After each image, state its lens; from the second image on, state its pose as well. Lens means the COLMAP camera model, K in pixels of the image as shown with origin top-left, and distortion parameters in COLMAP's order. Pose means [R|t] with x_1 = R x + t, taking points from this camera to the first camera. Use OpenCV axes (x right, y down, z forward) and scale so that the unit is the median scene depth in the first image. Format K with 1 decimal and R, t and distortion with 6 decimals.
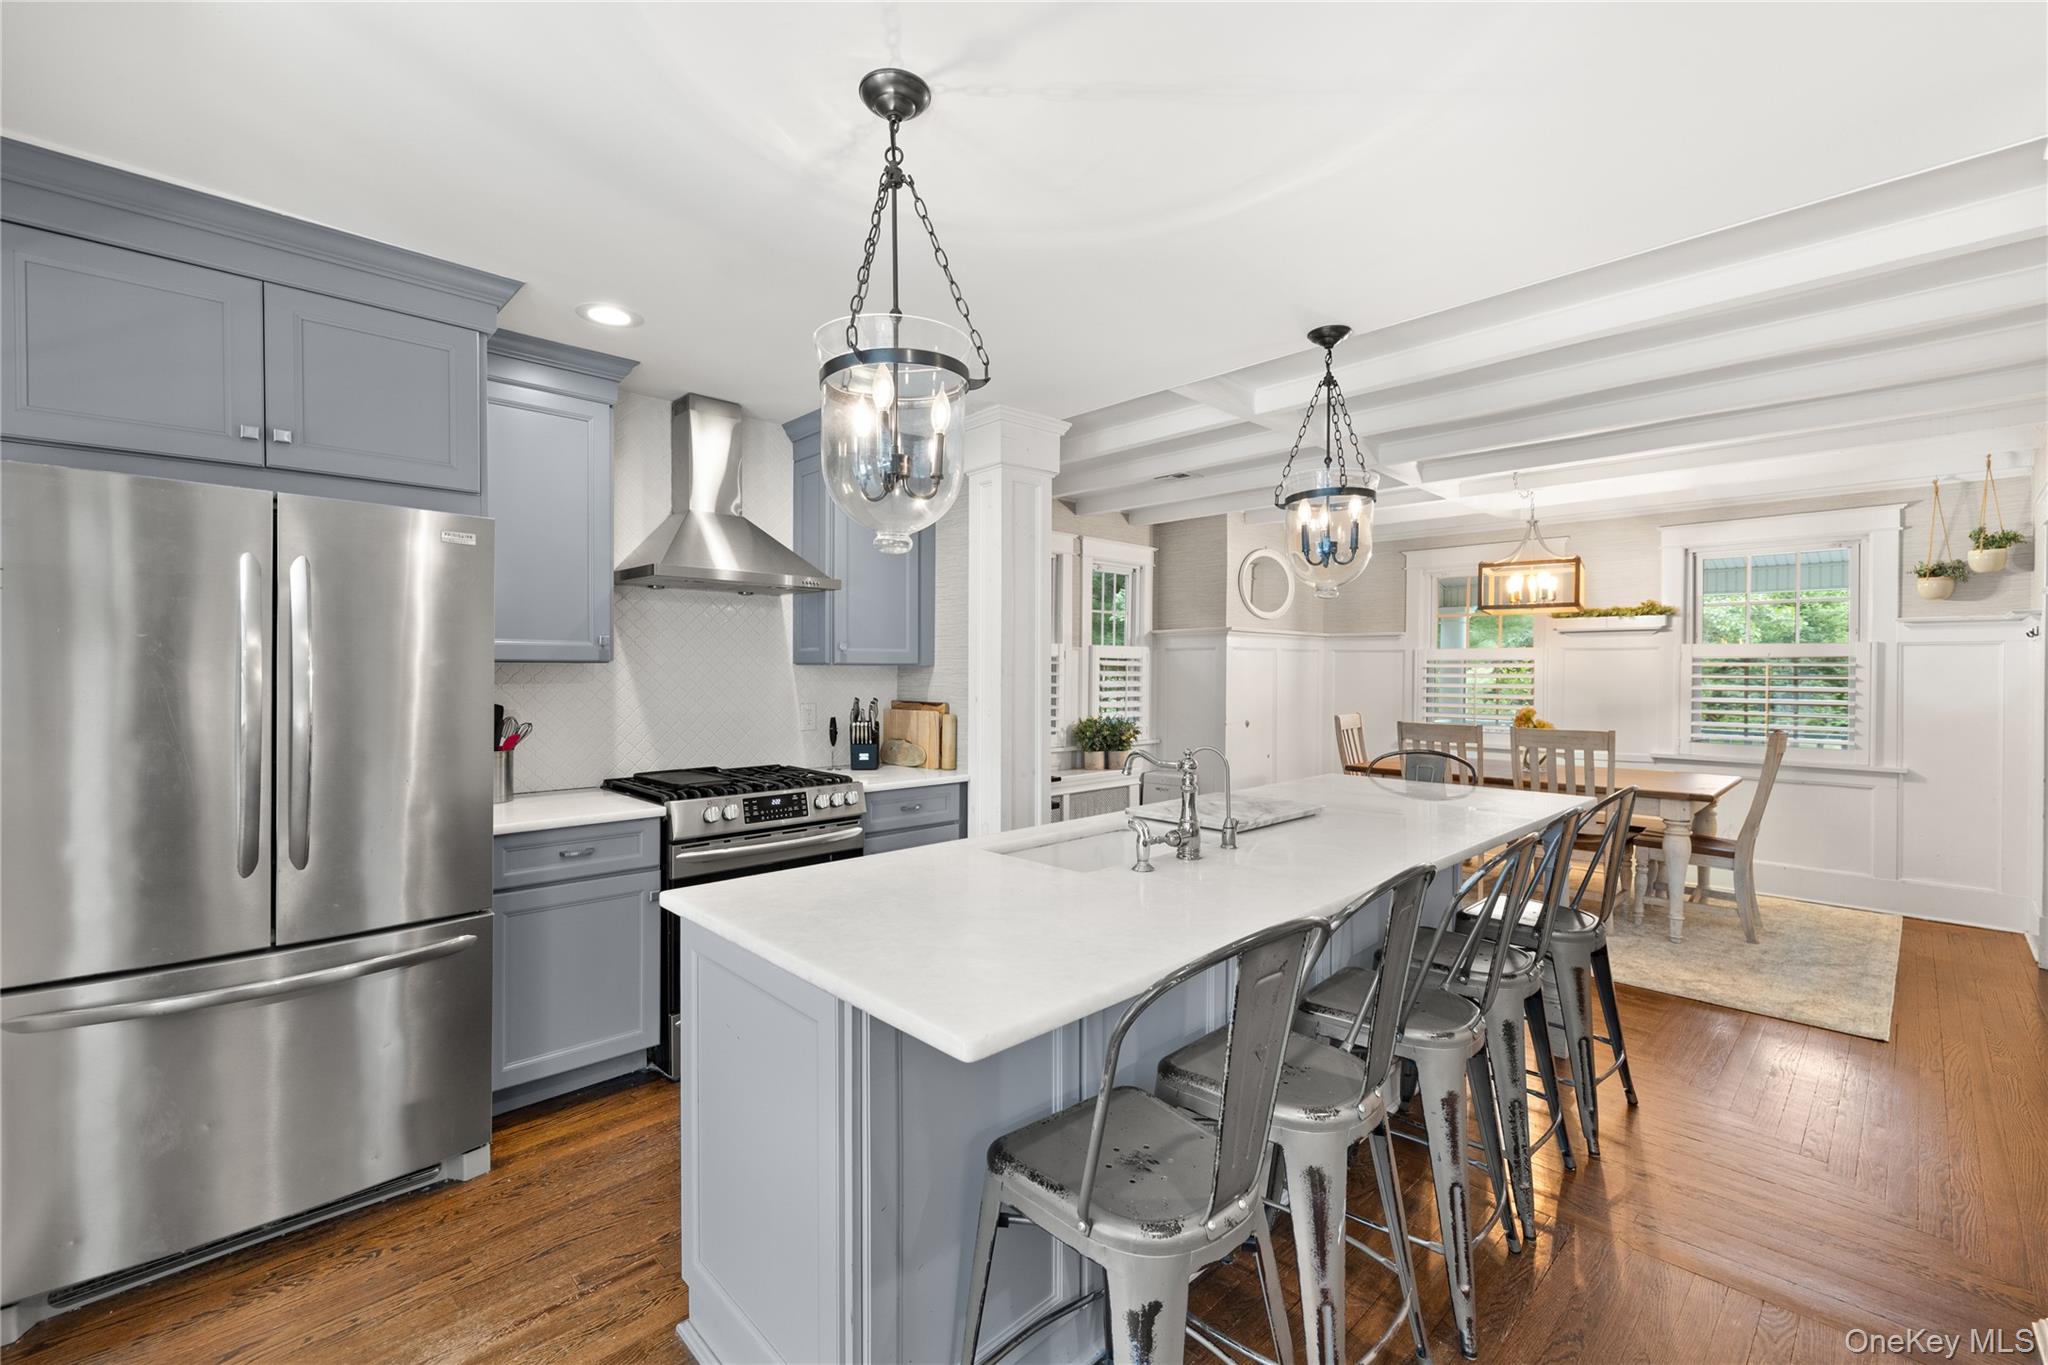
lens RADIAL K [[871.8, 0, 1012.3], [0, 871.8, 673.6], [0, 0, 1]] dist [0.000519, 0.000076]
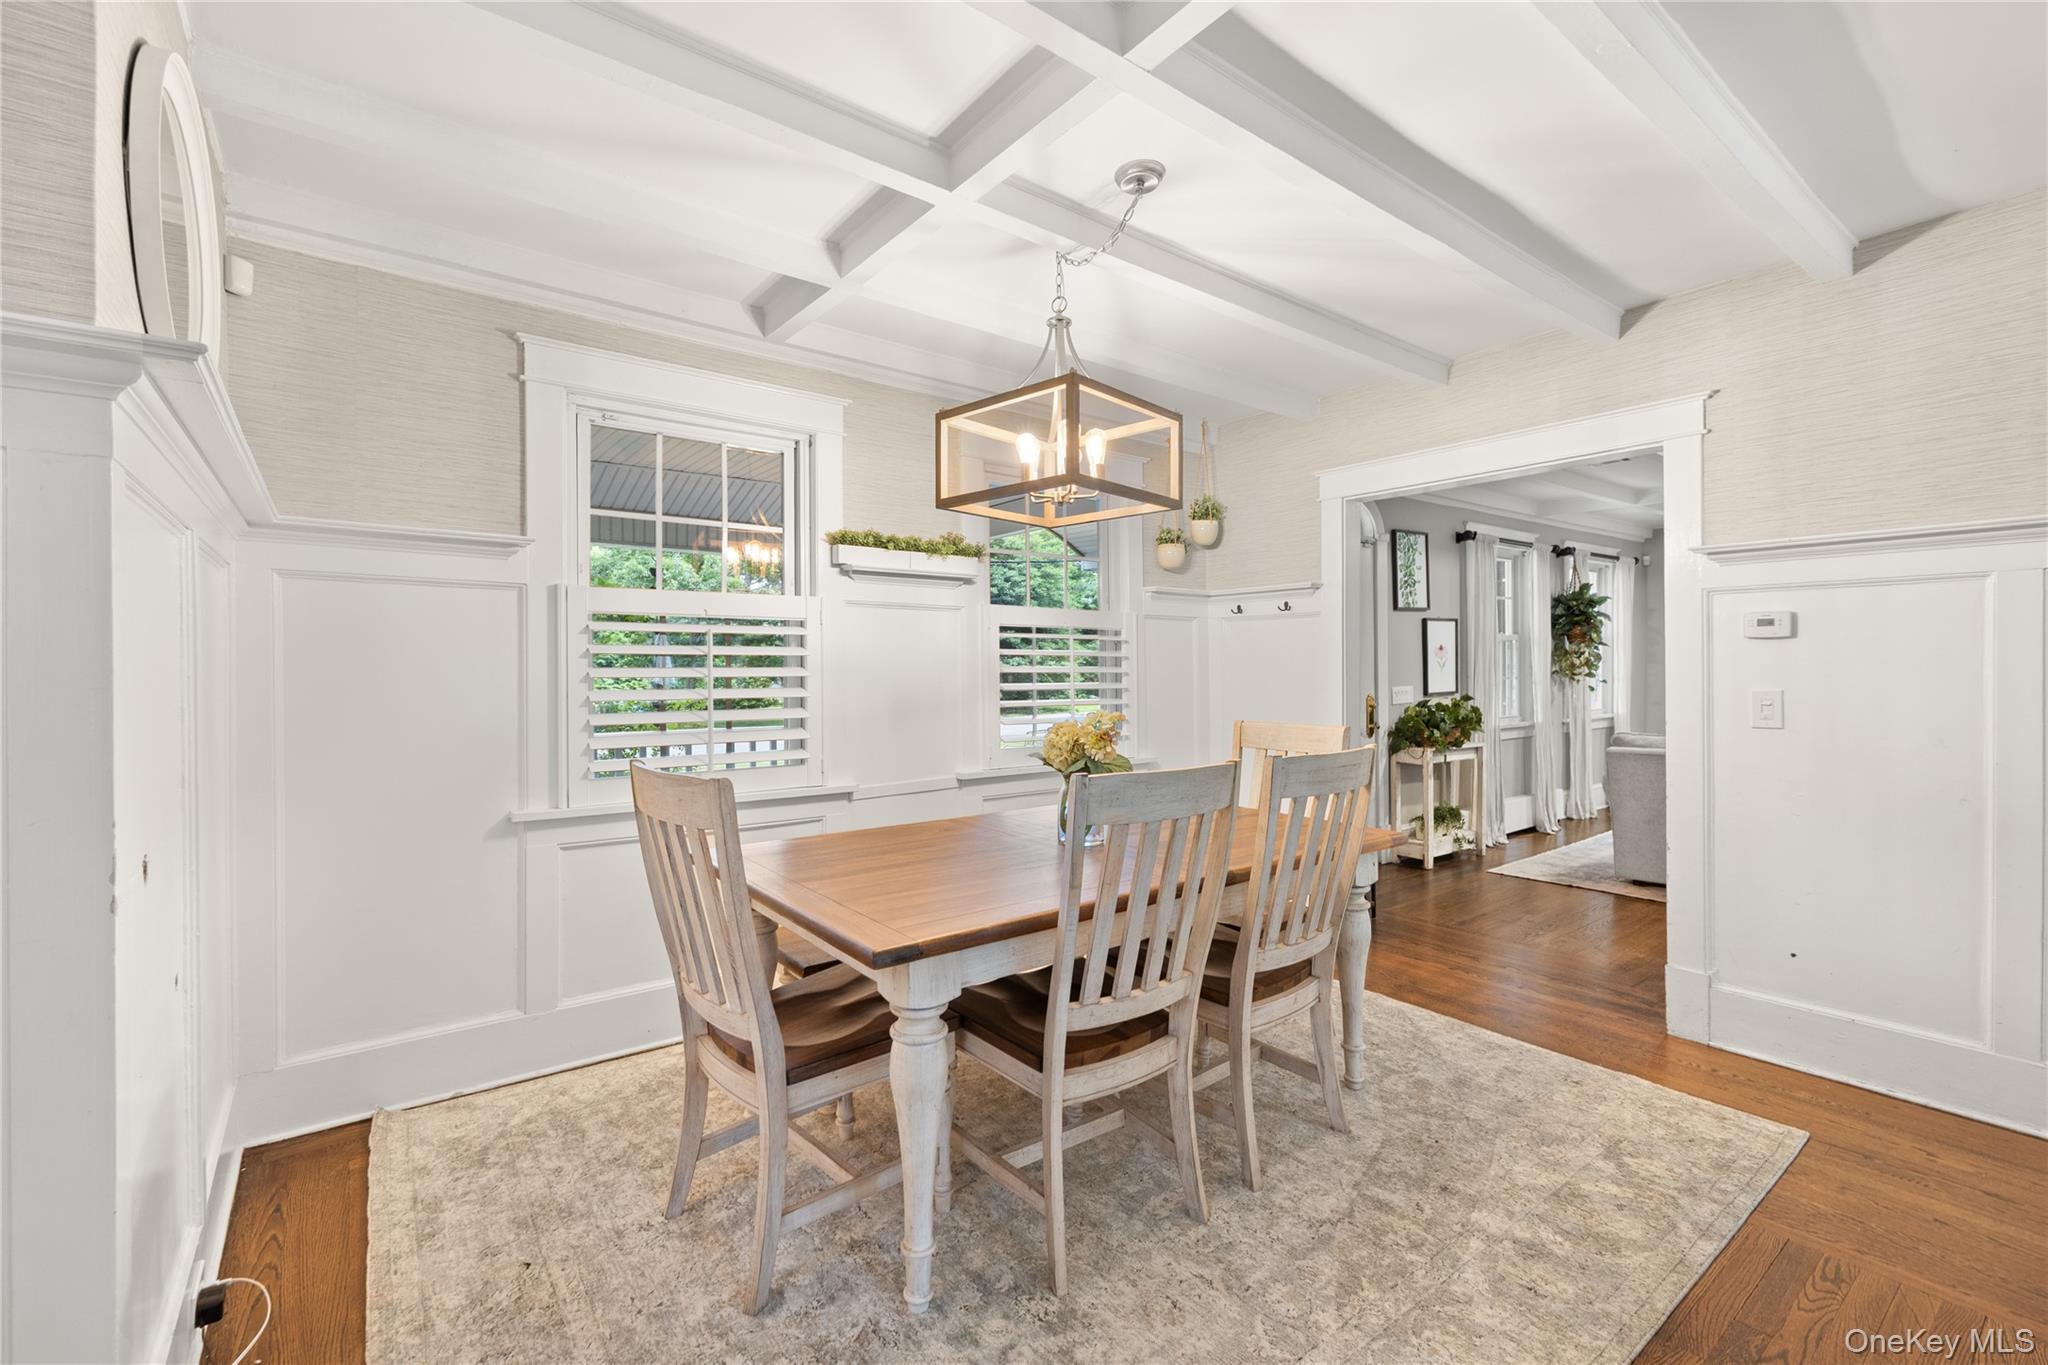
lens RADIAL K [[871.8, 0, 1012.3], [0, 871.8, 673.6], [0, 0, 1]] dist [0.000519, 0.000076]
pose [[0.121612, -0.011351, 0.992513, 0.108198], [0.005987, 0.999925, 0.010703, 0.011754], [-0.992560, 0.004640, 0.121671, 0.894047]]
